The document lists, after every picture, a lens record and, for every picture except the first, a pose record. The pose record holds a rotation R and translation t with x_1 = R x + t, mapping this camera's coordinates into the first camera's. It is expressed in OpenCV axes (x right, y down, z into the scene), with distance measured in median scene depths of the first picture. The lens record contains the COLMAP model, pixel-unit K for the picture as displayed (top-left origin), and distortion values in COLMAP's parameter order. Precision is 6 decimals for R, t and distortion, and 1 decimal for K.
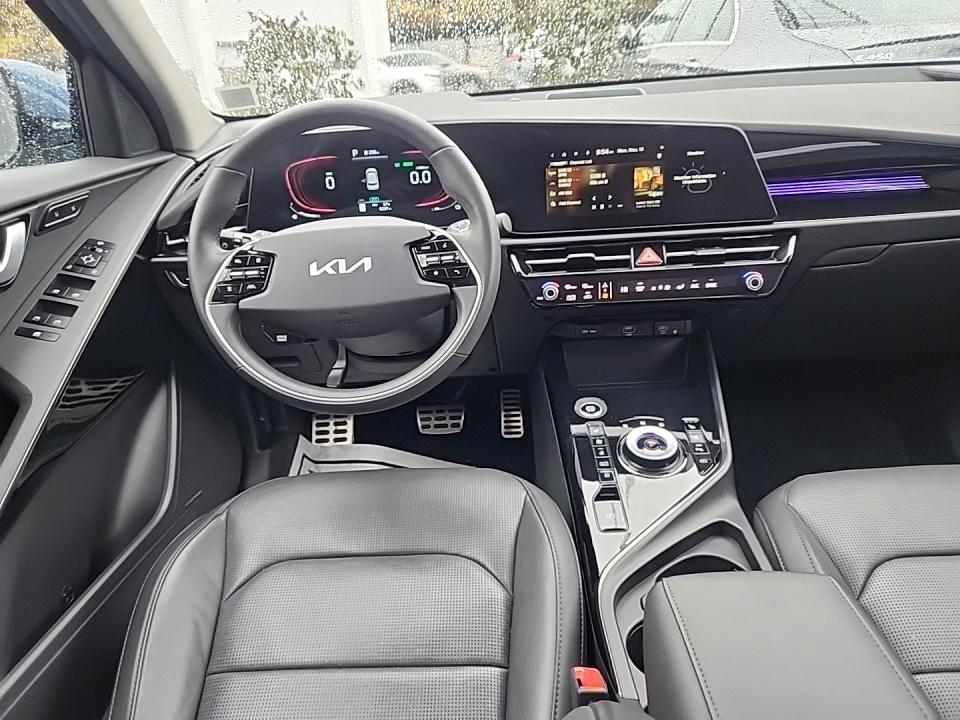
lens RADIAL K [[624.7, 0, 490.3], [0, 624.7, 360.4], [0, 0, 1]] dist [0.060879, -0.046567]
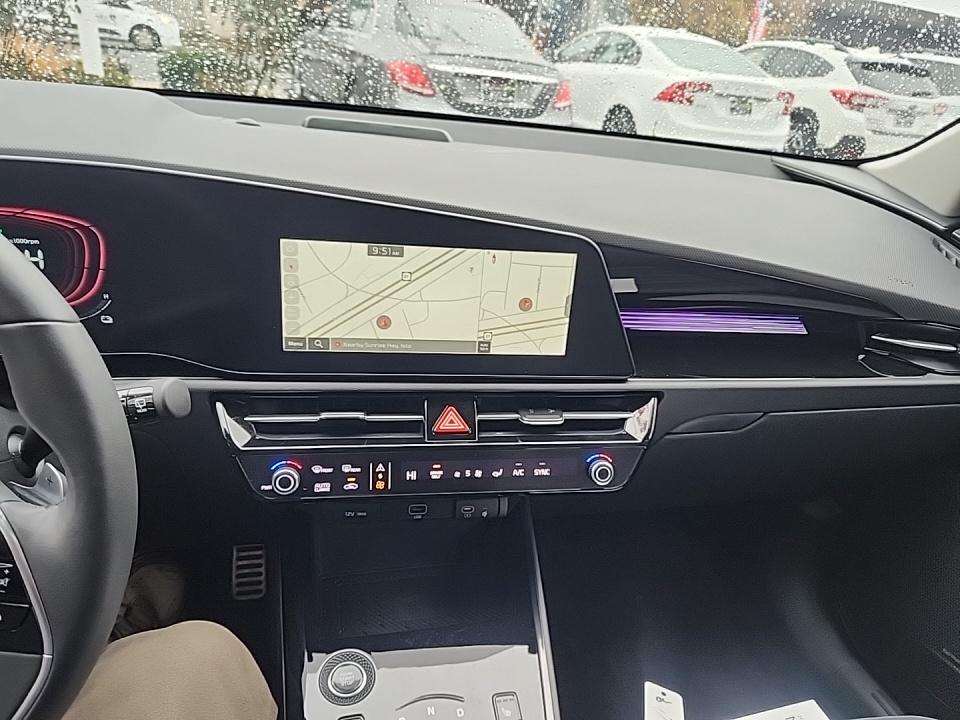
lens RADIAL K [[624.7, 0, 490.3], [0, 624.7, 360.4], [0, 0, 1]] dist [0.060879, -0.046567]
pose [[0.949452, 0.029876, 0.312487, 0.091367], [-0.037994, 0.999079, 0.019923, -0.239528], [-0.311604, -0.030788, 0.949713, 0.392941]]
